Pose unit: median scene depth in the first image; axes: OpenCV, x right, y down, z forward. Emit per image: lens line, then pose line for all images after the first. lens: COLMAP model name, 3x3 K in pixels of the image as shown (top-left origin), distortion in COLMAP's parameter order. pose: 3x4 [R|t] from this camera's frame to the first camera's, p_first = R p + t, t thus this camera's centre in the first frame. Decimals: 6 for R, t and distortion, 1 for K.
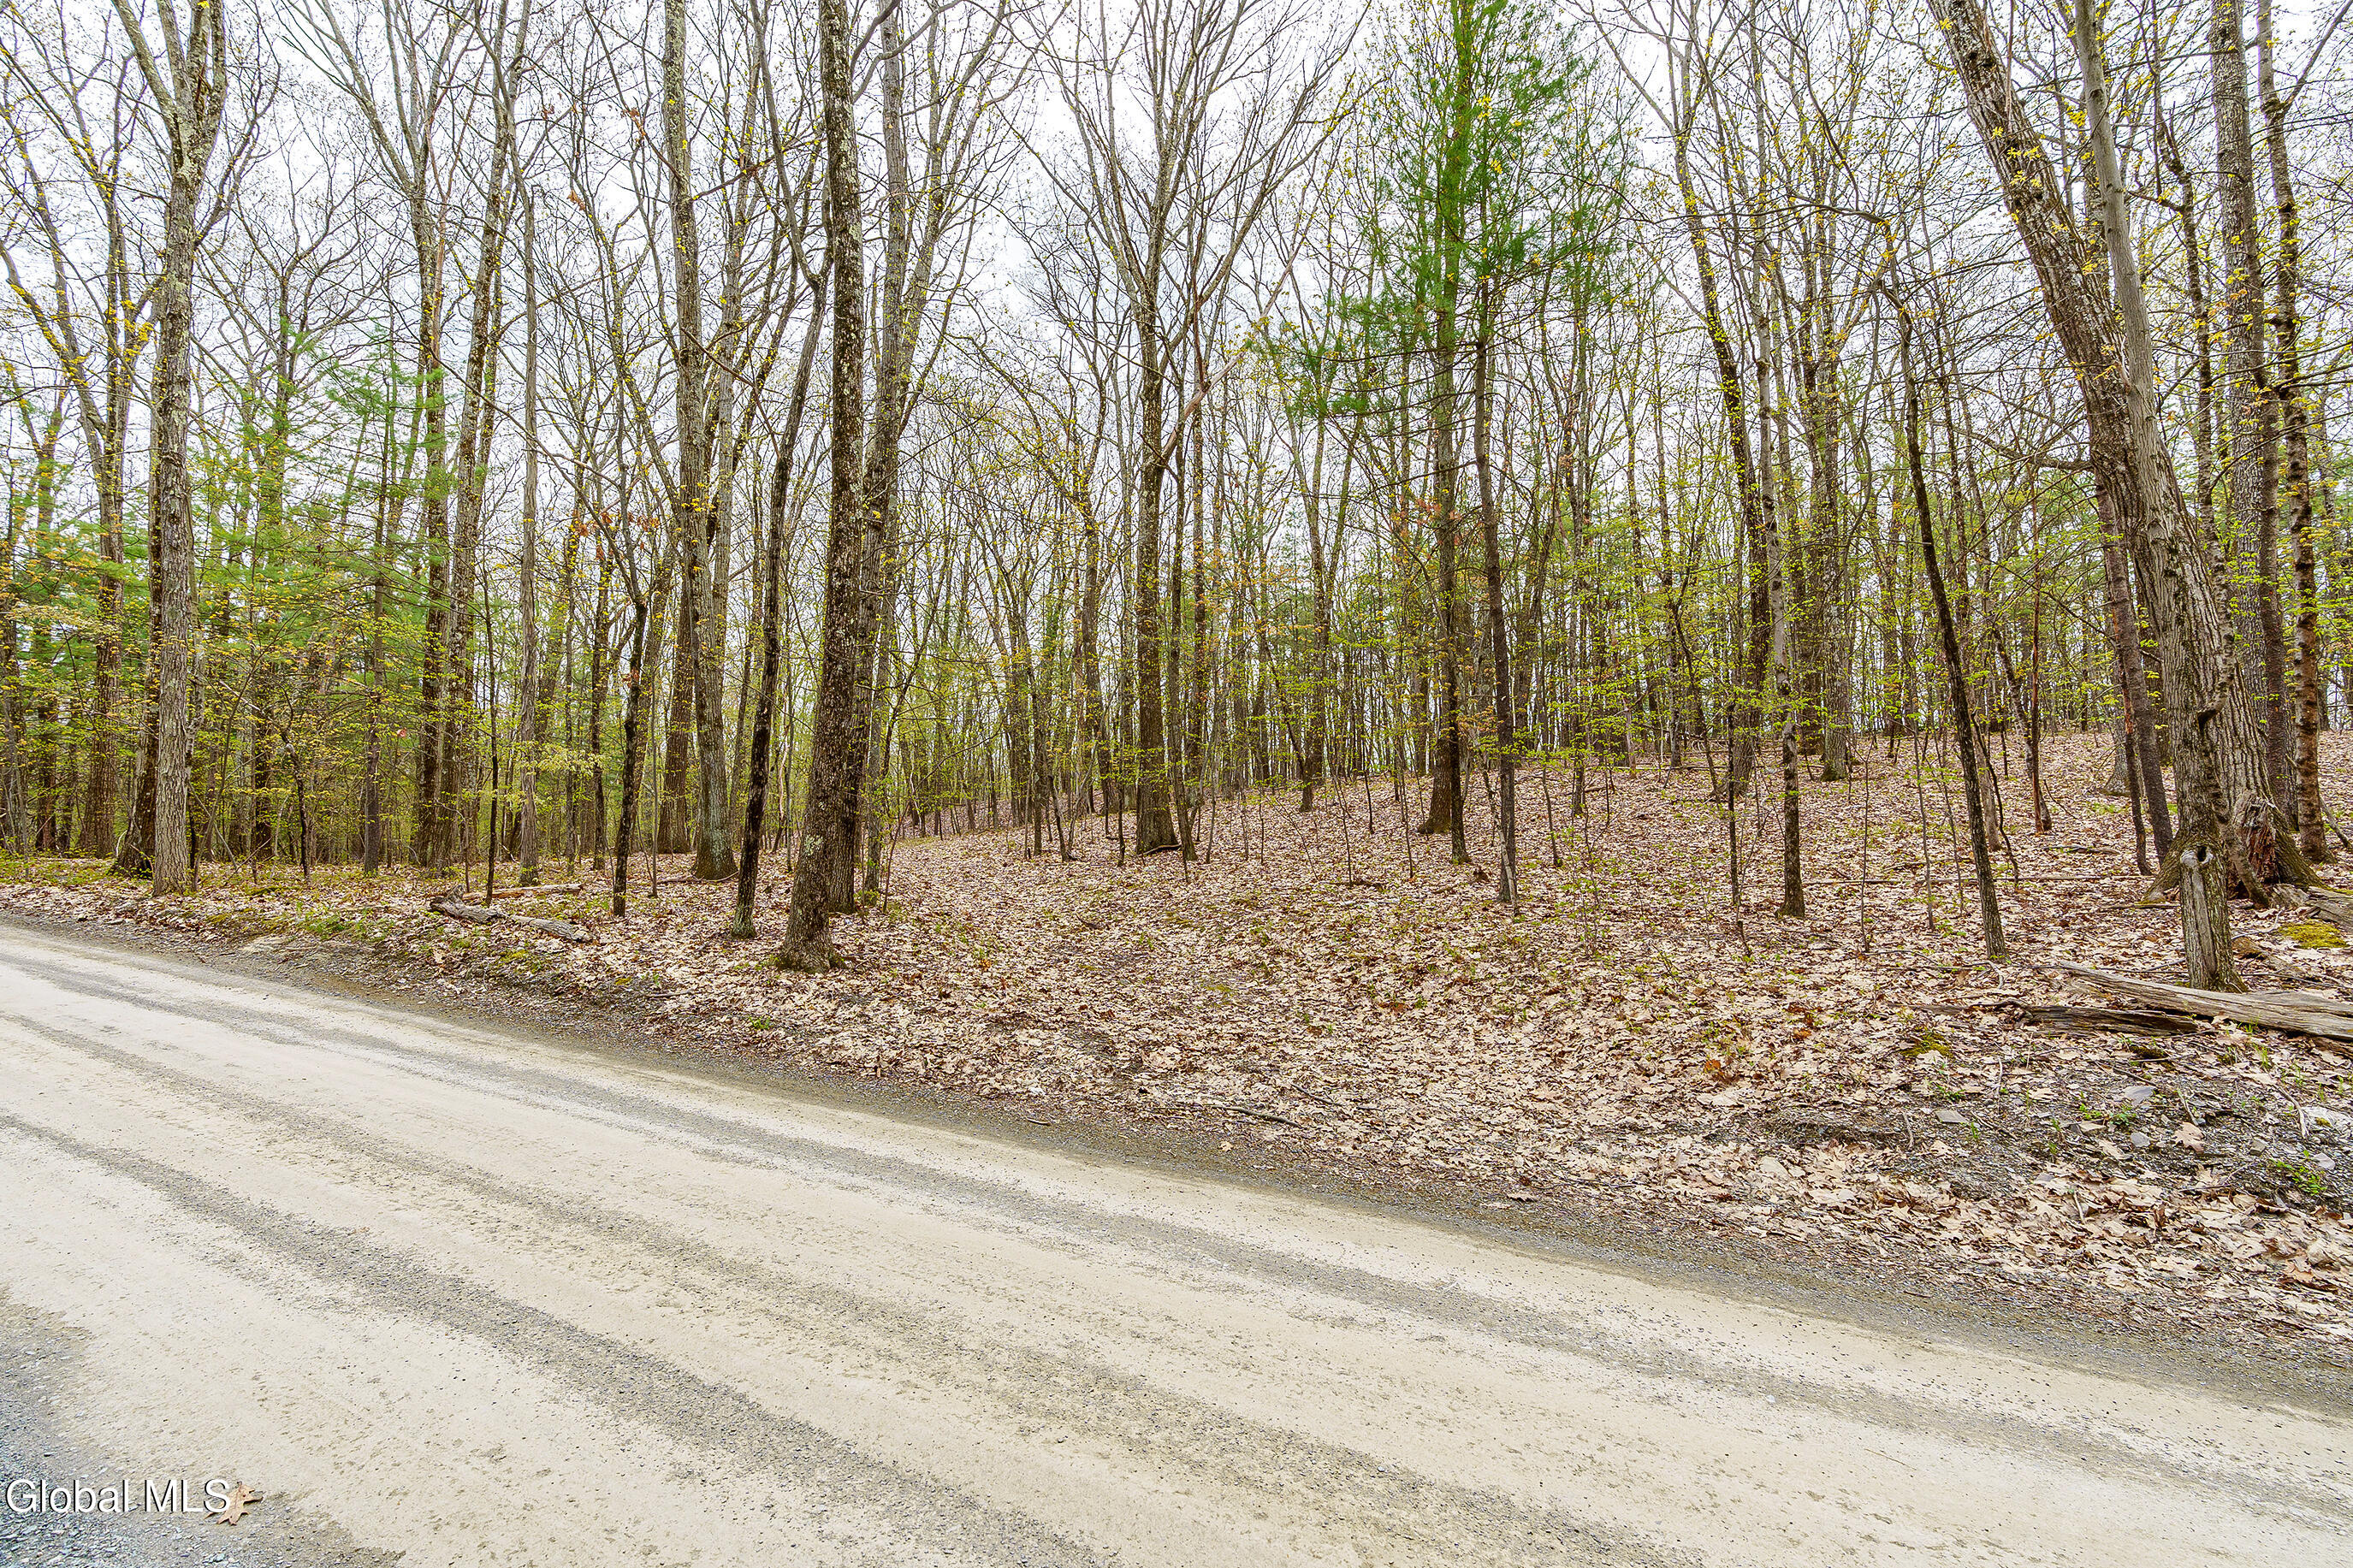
lens RADIAL K [[1023.7, 0, 1183.6], [0, 1023.7, 786.2], [0, 0, 1]] dist [-0.011569, 0.003883]
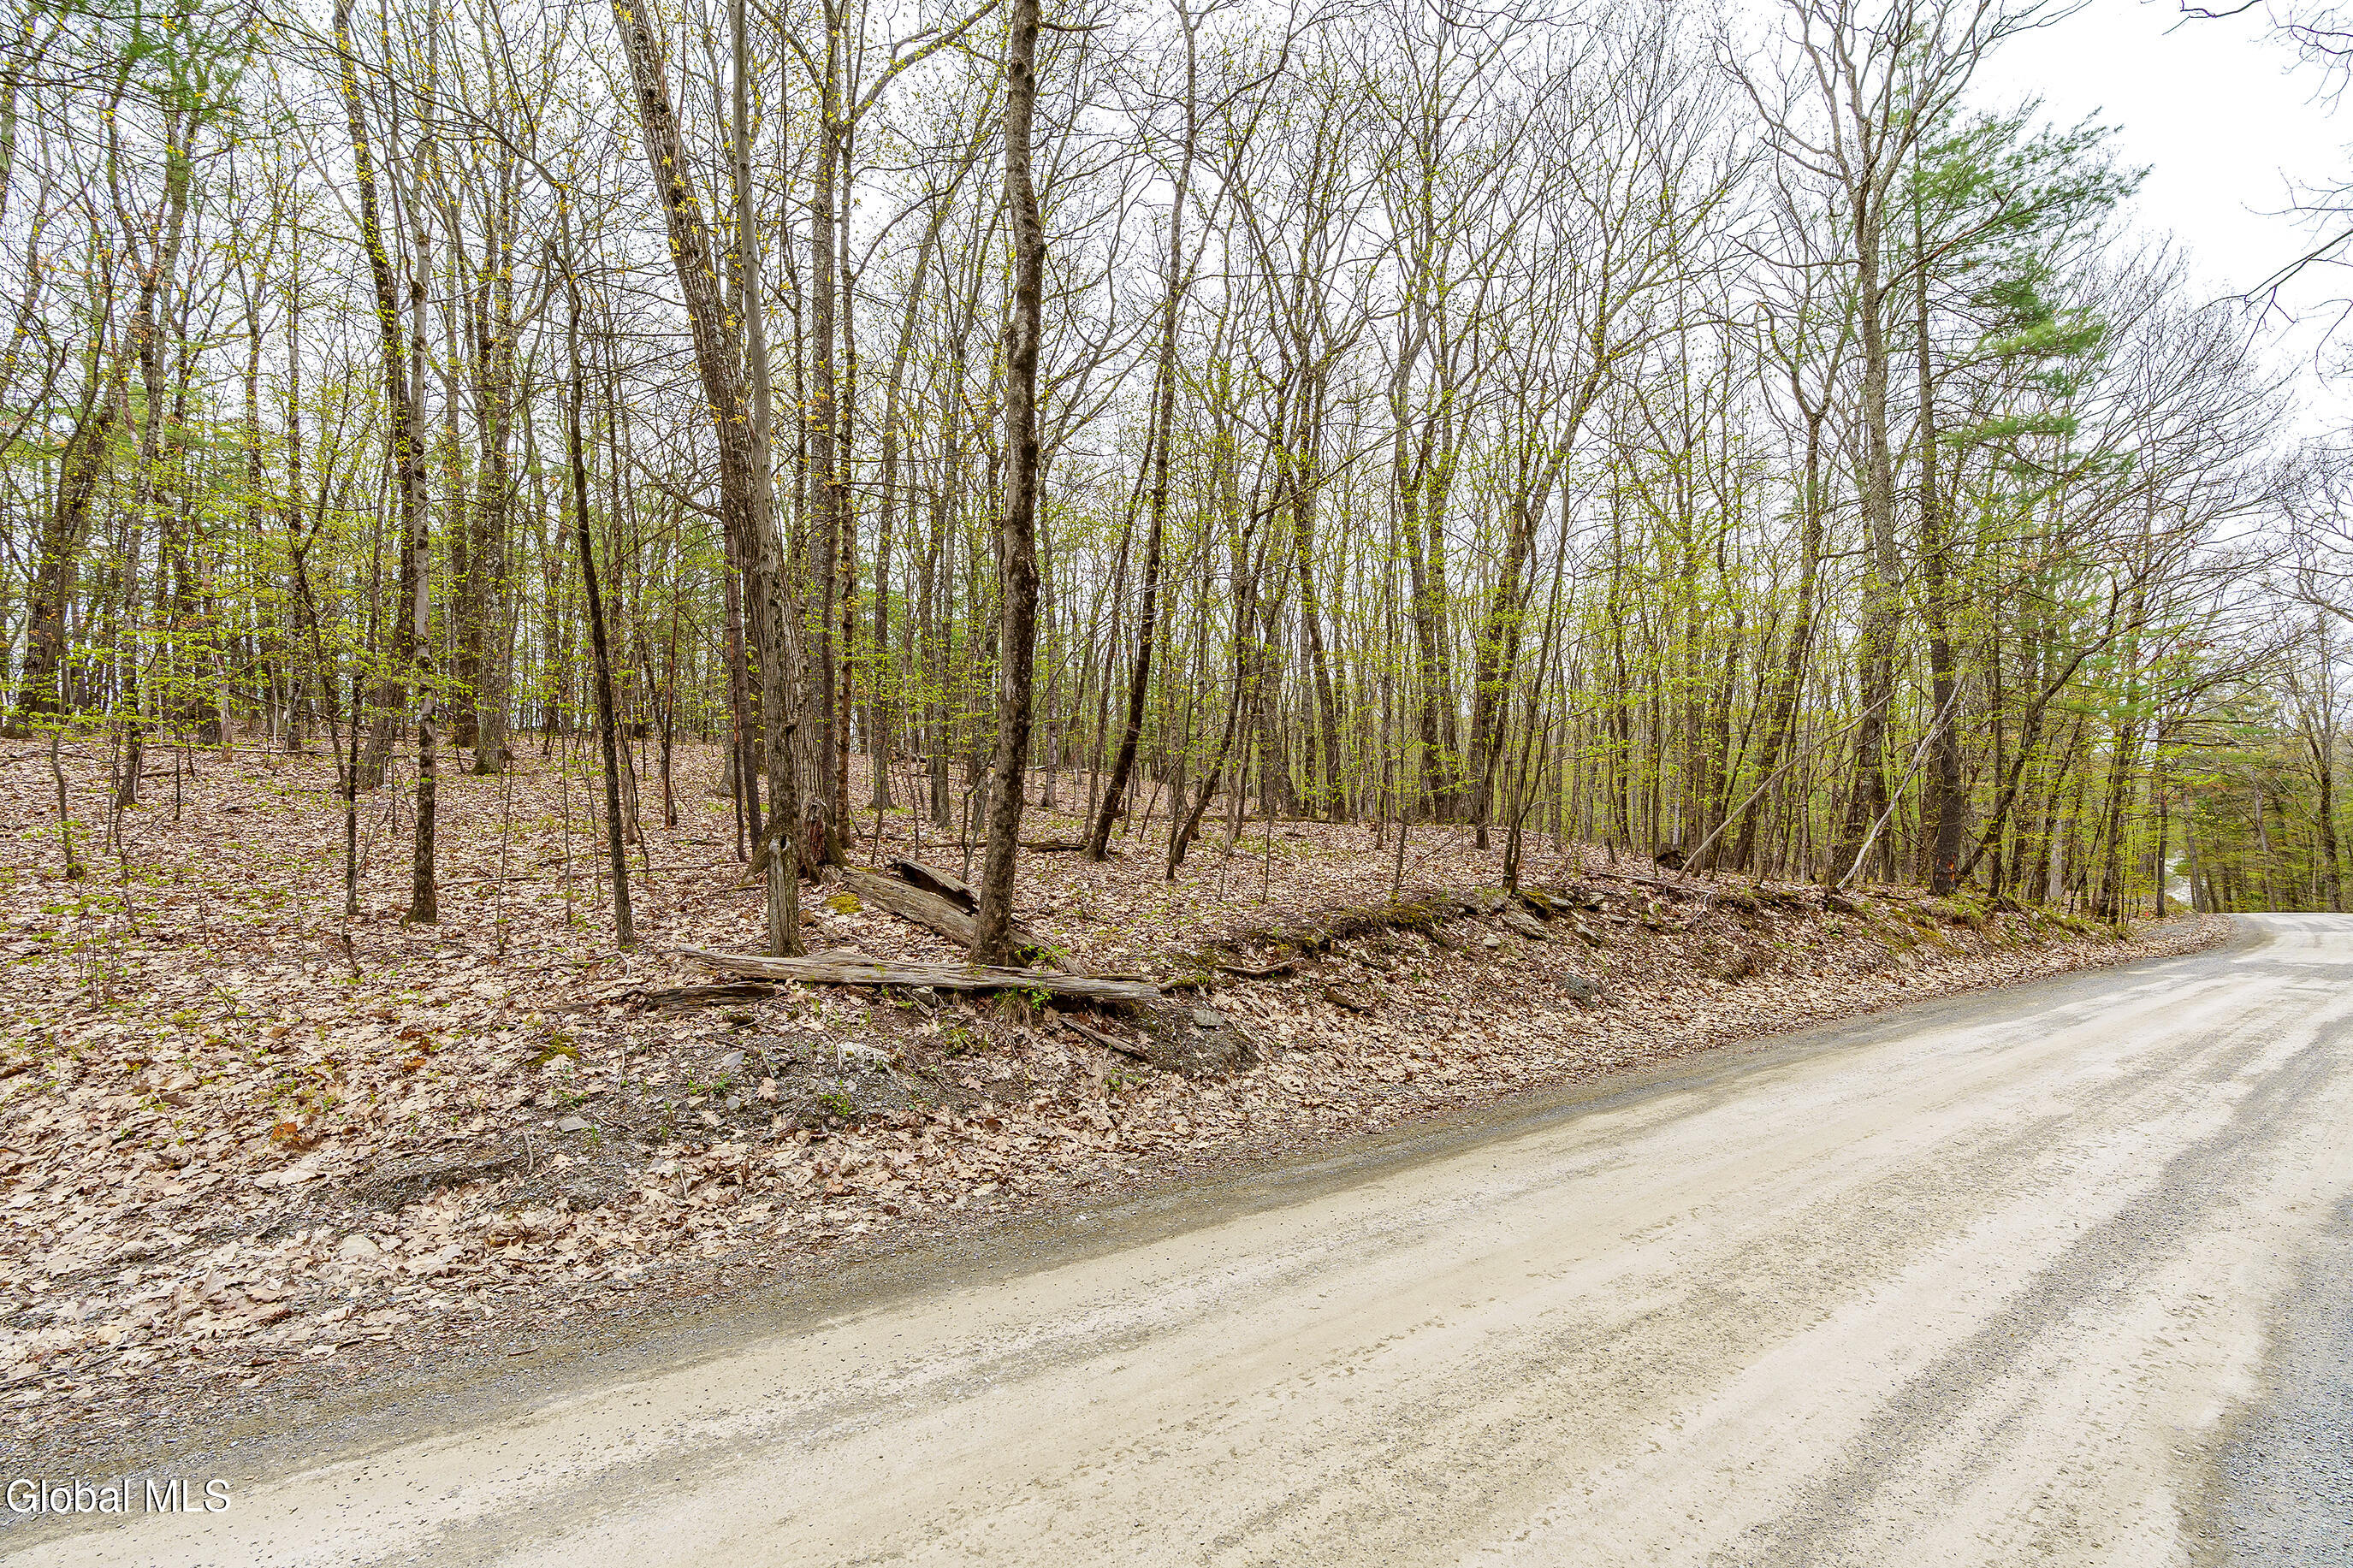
lens RADIAL K [[1023.7, 0, 1183.6], [0, 1023.7, 786.2], [0, 0, 1]] dist [-0.011569, 0.003883]
pose [[0.393701, 0.033373, 0.918633, 0.077103], [-0.036077, 0.999132, -0.020836, 0.007870], [-0.918530, -0.024939, 0.394563, 0.089865]]
